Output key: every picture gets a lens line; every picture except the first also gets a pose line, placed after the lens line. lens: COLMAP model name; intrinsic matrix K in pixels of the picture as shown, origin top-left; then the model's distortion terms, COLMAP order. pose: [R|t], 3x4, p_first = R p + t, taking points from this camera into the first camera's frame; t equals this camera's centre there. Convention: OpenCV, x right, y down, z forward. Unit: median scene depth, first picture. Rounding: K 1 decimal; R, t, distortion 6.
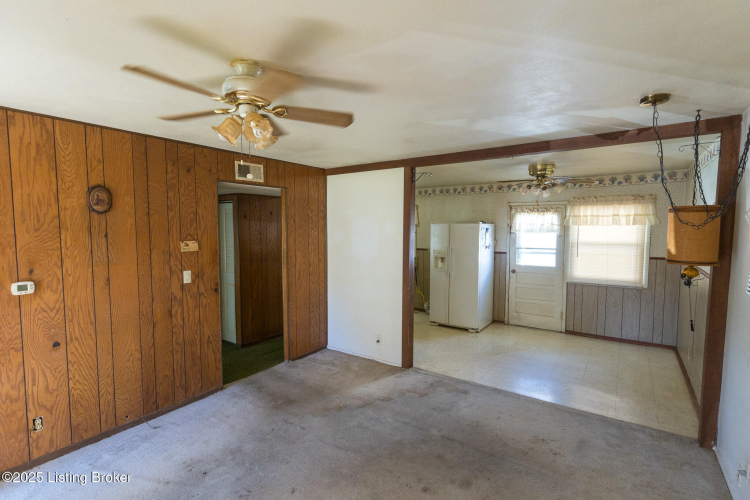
lens RADIAL K [[351.5, 0, 379.8], [0, 351.5, 248.6], [0, 0, 1]] dist [0.004199, 0.000591]
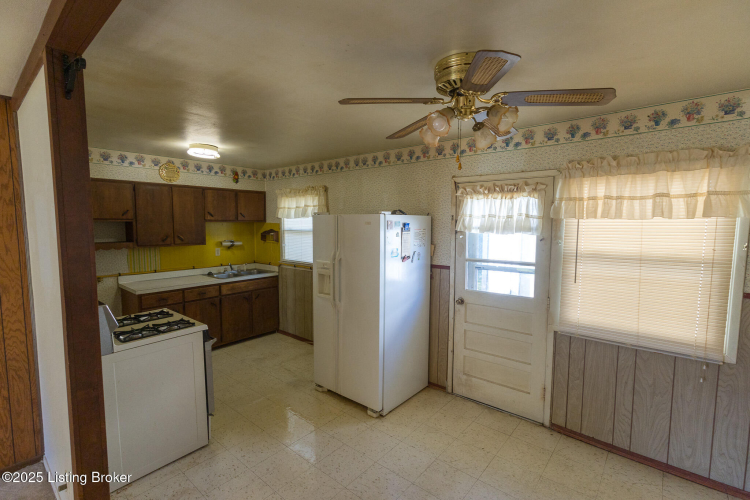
lens RADIAL K [[351.5, 0, 373.5], [0, 351.5, 249.8], [0, 0, 1]] dist [0.004199, 0.000591]
pose [[0.997028, 0.011368, -0.076199, 0.308622], [-0.010006, 0.999784, 0.018226, -0.027638], [0.076390, -0.017409, 0.996926, 0.475780]]
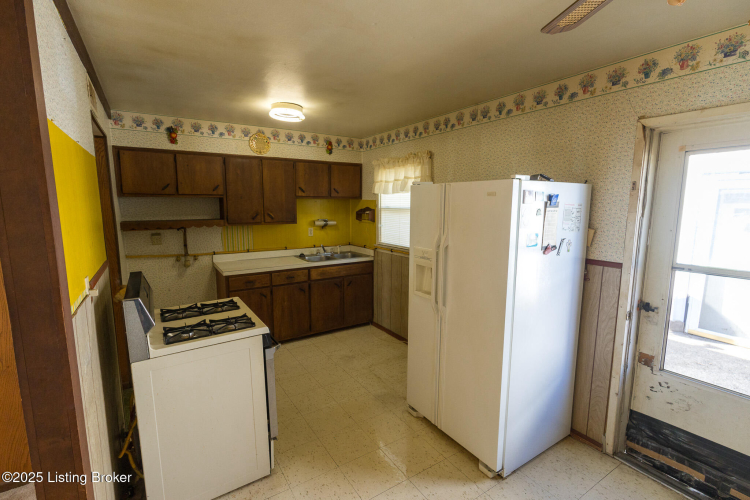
lens RADIAL K [[351.5, 0, 372.4], [0, 351.5, 250.8], [0, 0, 1]] dist [0.004199, 0.000591]
pose [[0.929035, 0.054174, -0.366004, 0.280224], [-0.026987, 0.996510, 0.078997, -0.026499], [0.369006, -0.063513, 0.927254, 0.633892]]
